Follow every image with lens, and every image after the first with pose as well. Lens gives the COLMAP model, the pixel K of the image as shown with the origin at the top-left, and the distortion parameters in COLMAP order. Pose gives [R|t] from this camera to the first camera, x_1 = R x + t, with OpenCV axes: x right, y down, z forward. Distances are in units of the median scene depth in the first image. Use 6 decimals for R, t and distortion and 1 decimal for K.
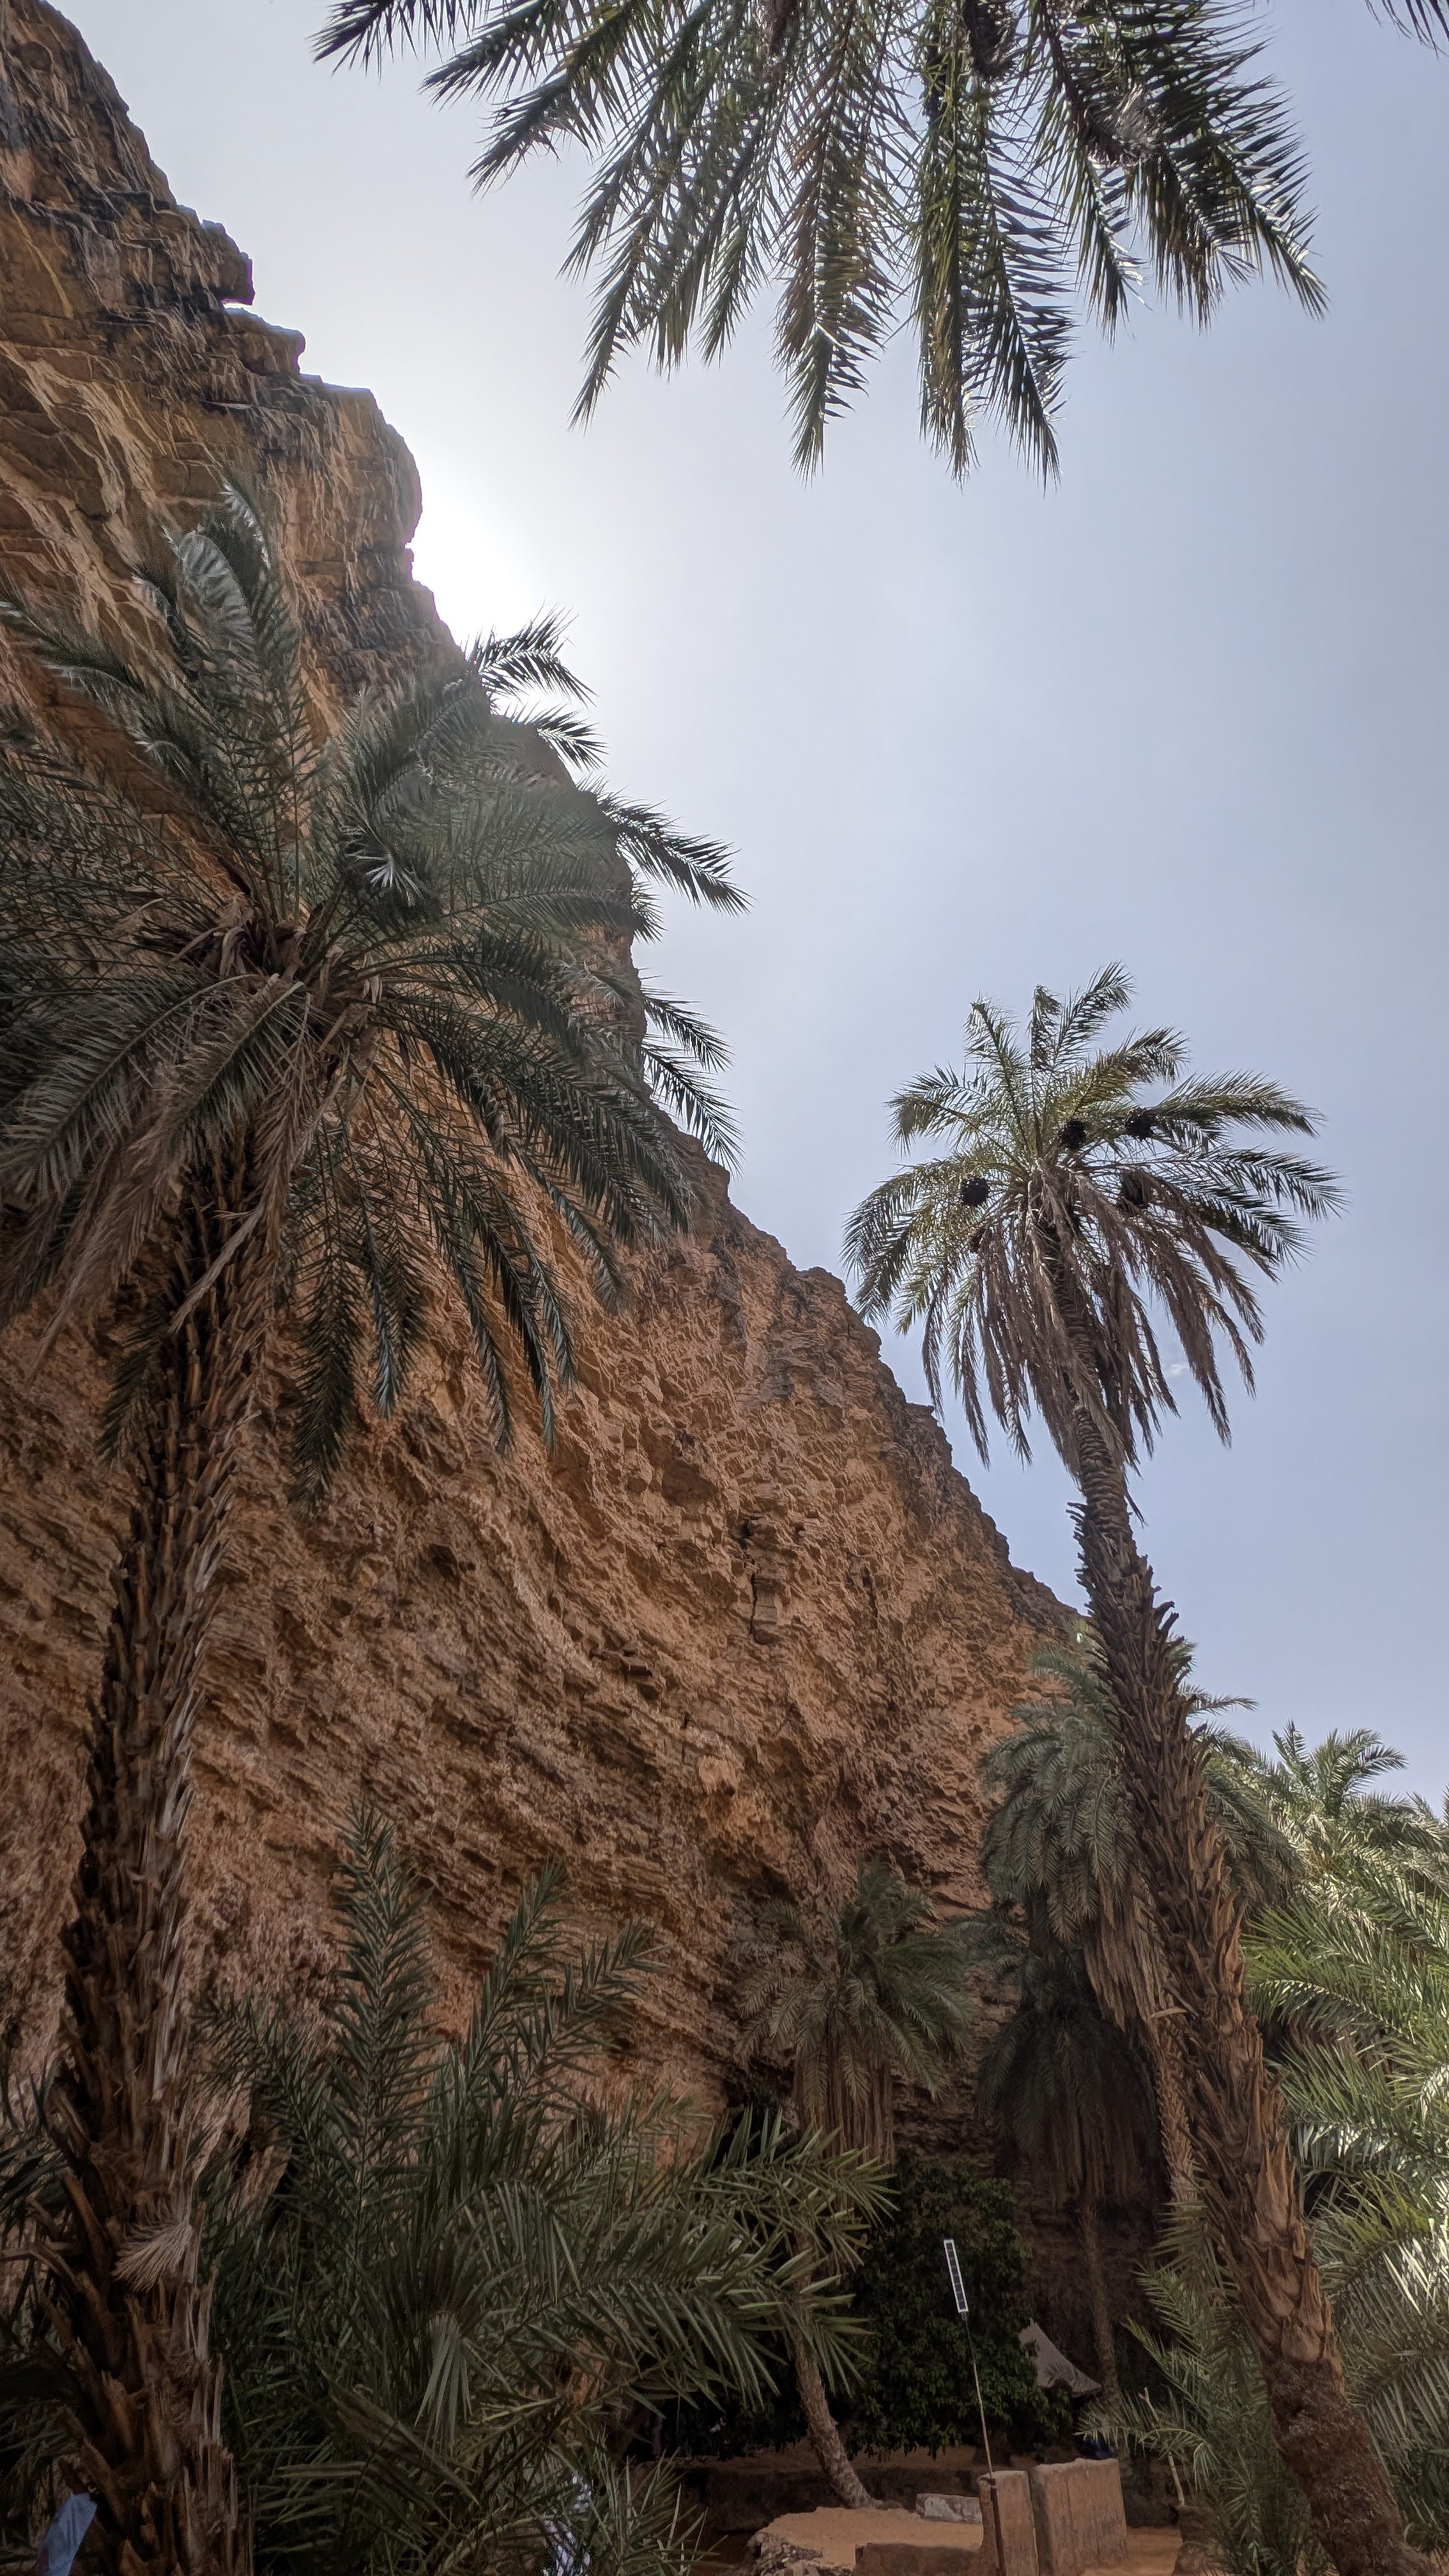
lens RADIAL K [[1075.6, 0, 724.5], [0, 1075.6, 1288.0], [0, 0, 1]] dist [-0.000988, -0.000051]
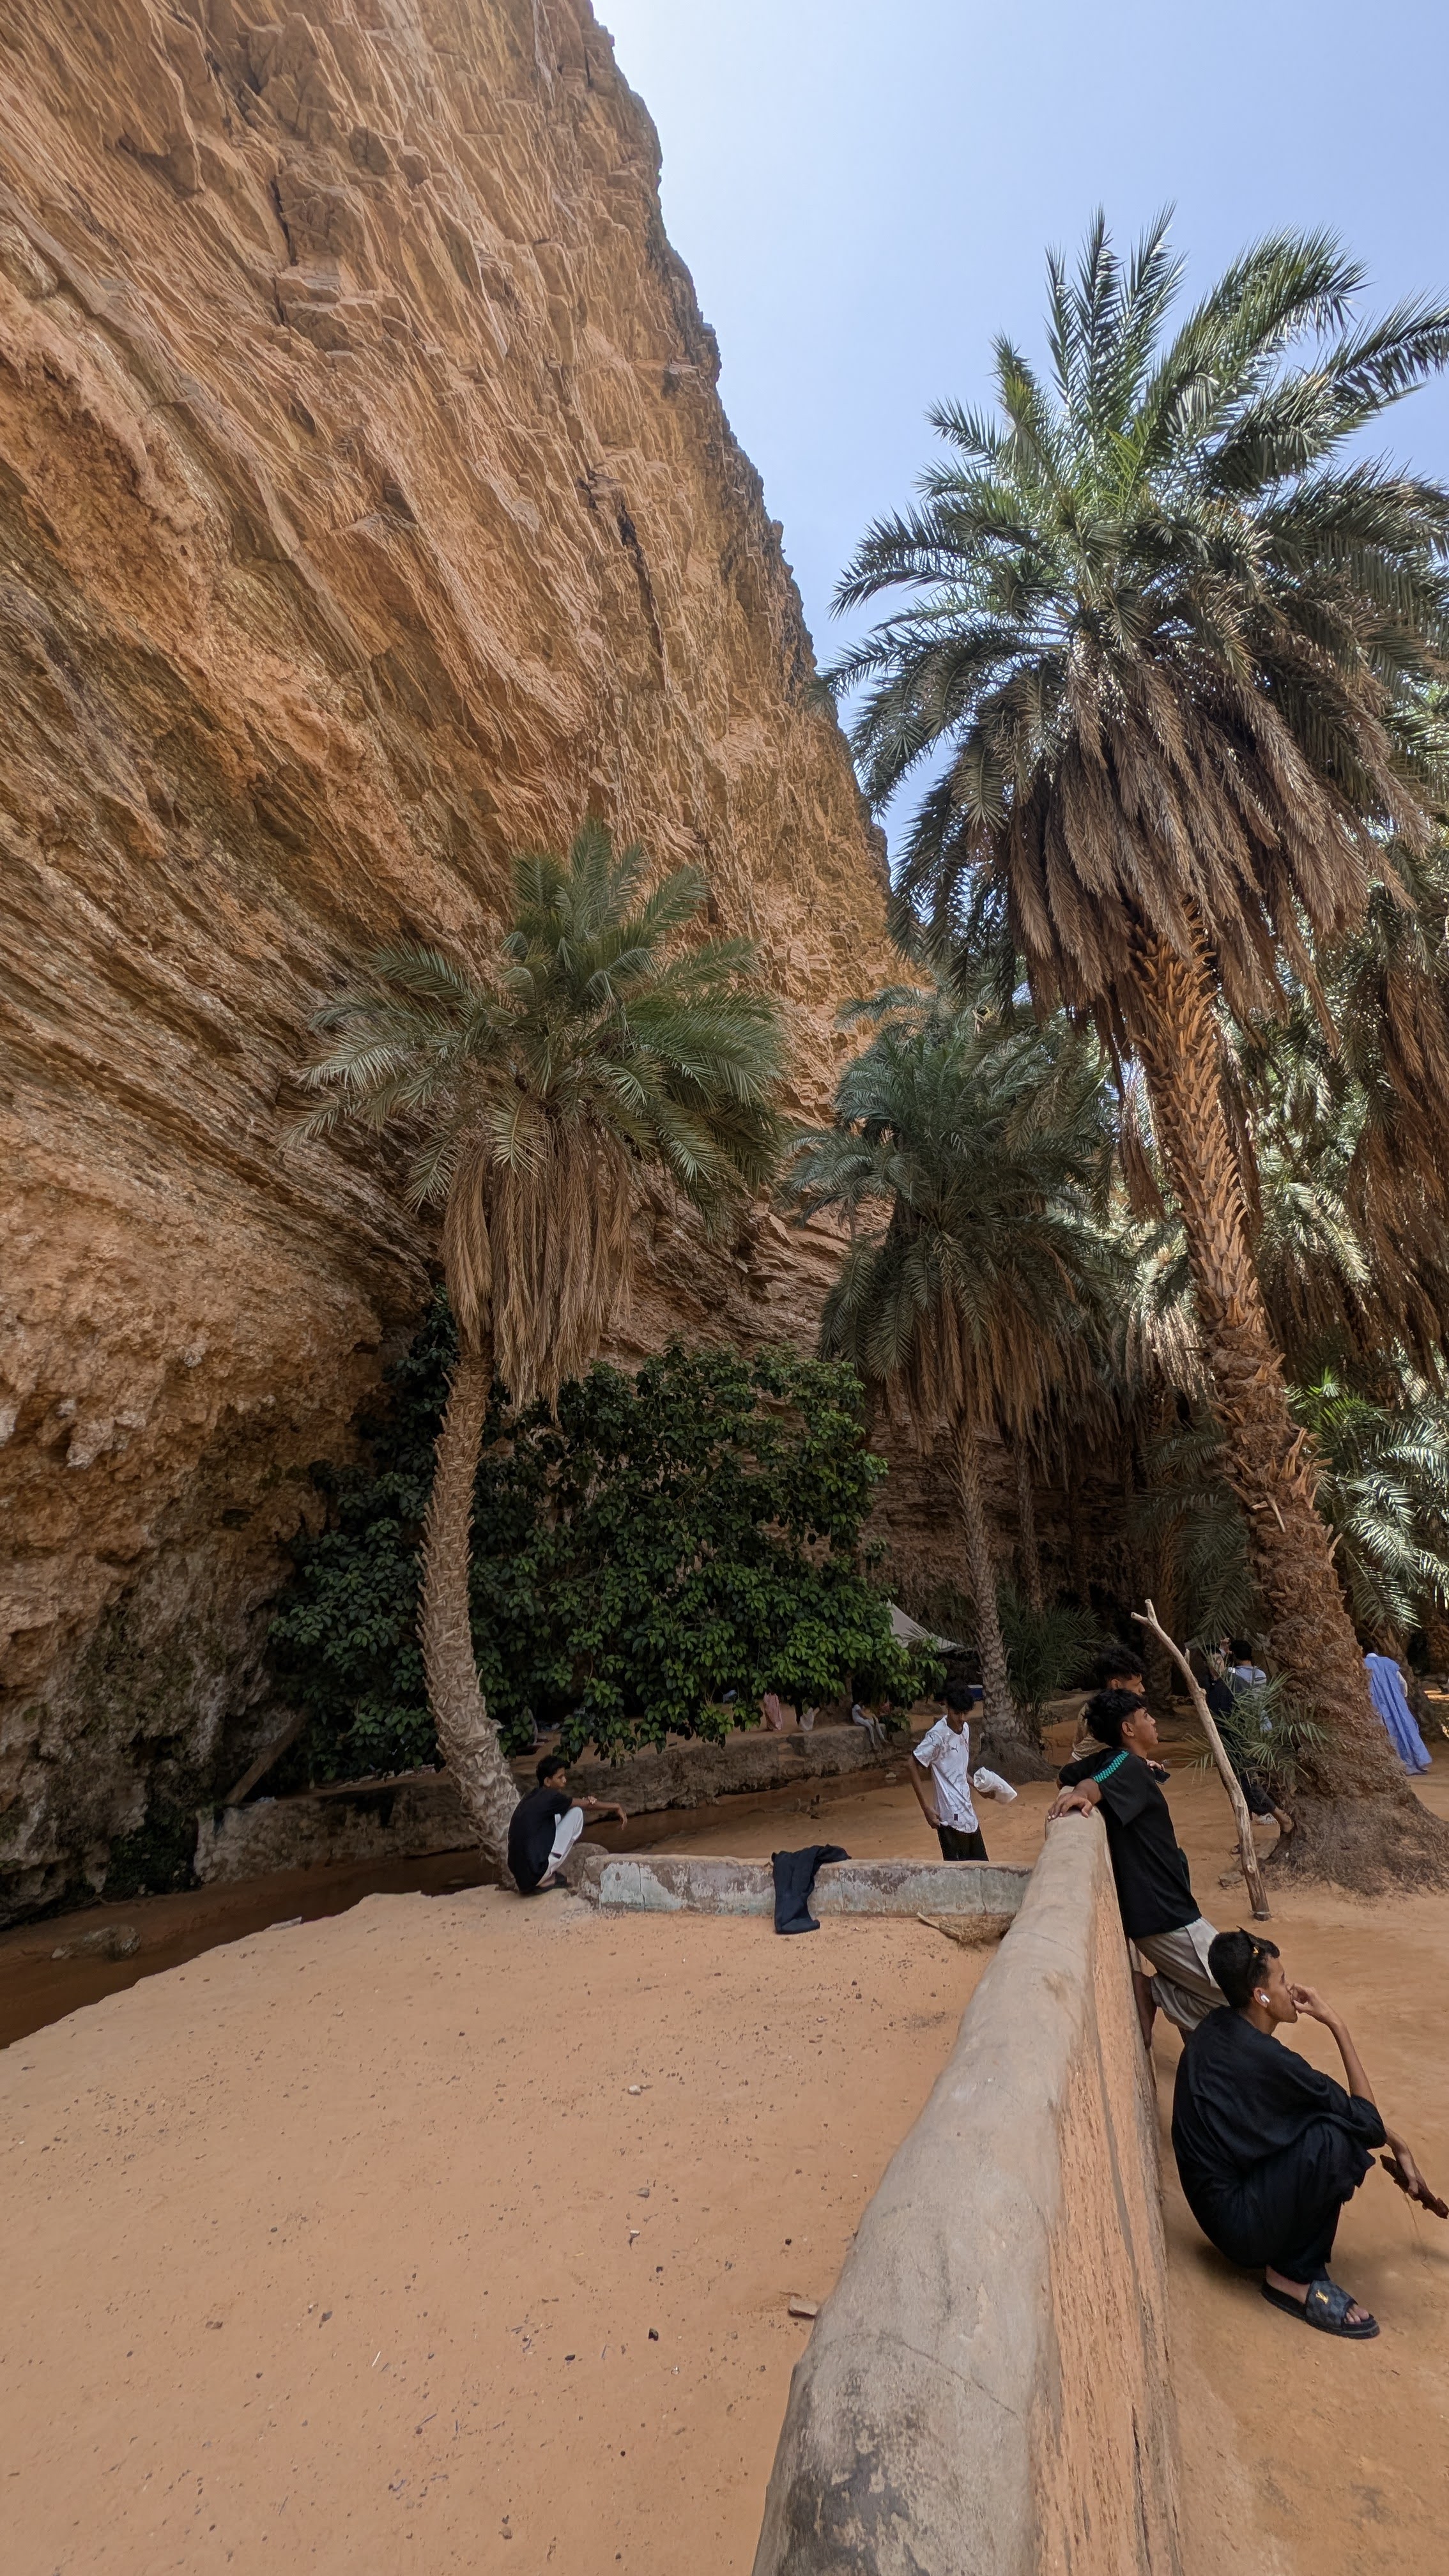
lens RADIAL K [[902.1, 0, 724.5], [0, 902.1, 1288.0], [0, 0, 1]] dist [-0.008721, -0.000031]
pose [[0.995601, -0.066674, 0.065827, 0.143730], [0.037672, 0.928144, 0.370310, 0.525869], [-0.085787, -0.366201, 0.926573, 0.498346]]
